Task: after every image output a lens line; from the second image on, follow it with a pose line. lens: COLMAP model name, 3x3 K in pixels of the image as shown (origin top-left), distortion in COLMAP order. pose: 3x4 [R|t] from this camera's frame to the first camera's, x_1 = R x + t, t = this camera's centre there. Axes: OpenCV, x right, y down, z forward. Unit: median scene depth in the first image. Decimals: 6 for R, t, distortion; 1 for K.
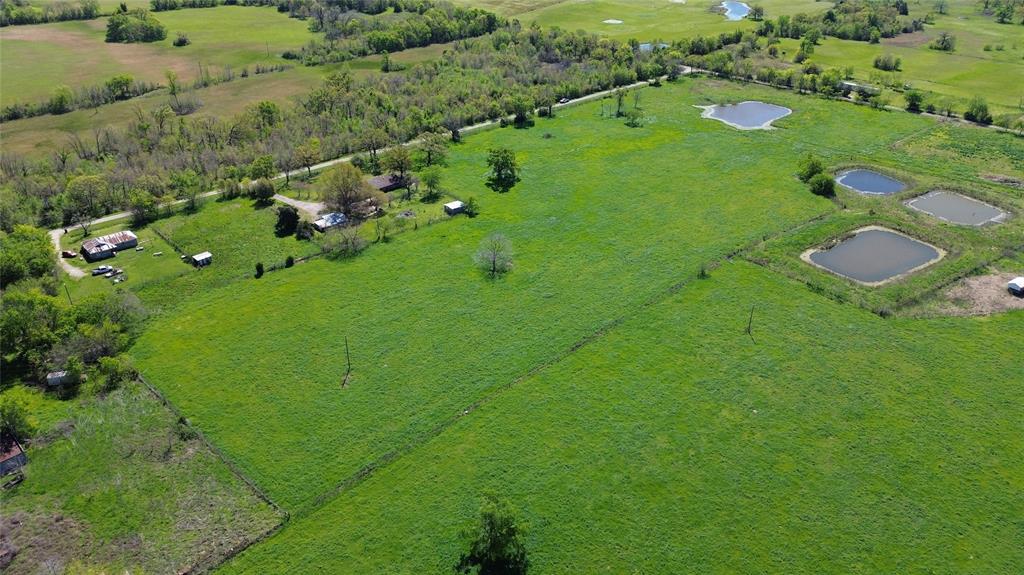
lens RADIAL K [[718.6, 0, 514.1], [0, 718.6, 288.4], [0, 0, 1]] dist [0.068994, -0.064718]
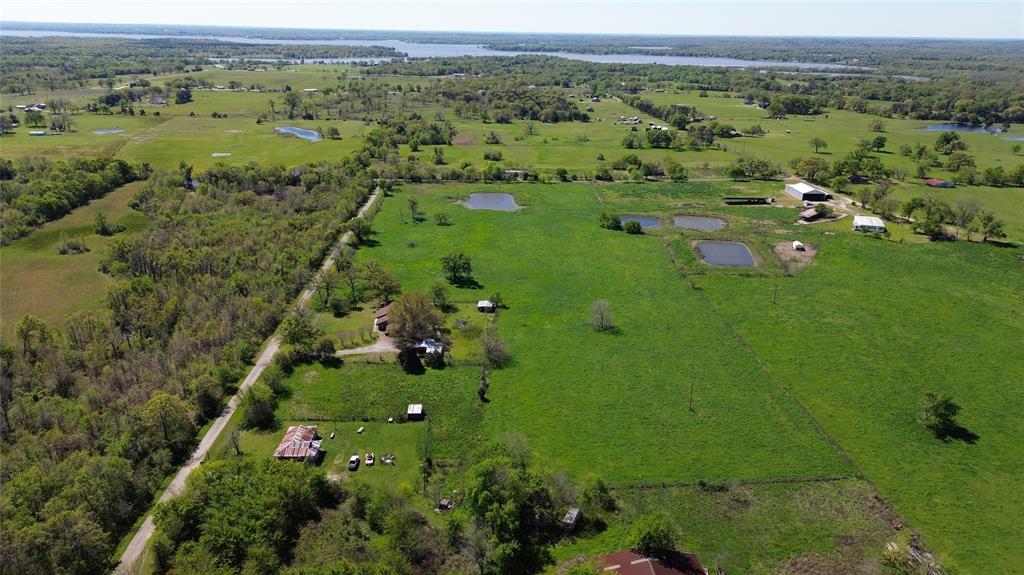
lens RADIAL K [[718.6, 0, 514.1], [0, 718.6, 288.4], [0, 0, 1]] dist [0.068994, -0.064718]
pose [[0.668915, -0.255560, 0.698027, -0.573541], [0.361179, 0.932485, -0.004716, -0.083715], [-0.649695, 0.255267, 0.716056, 0.132218]]
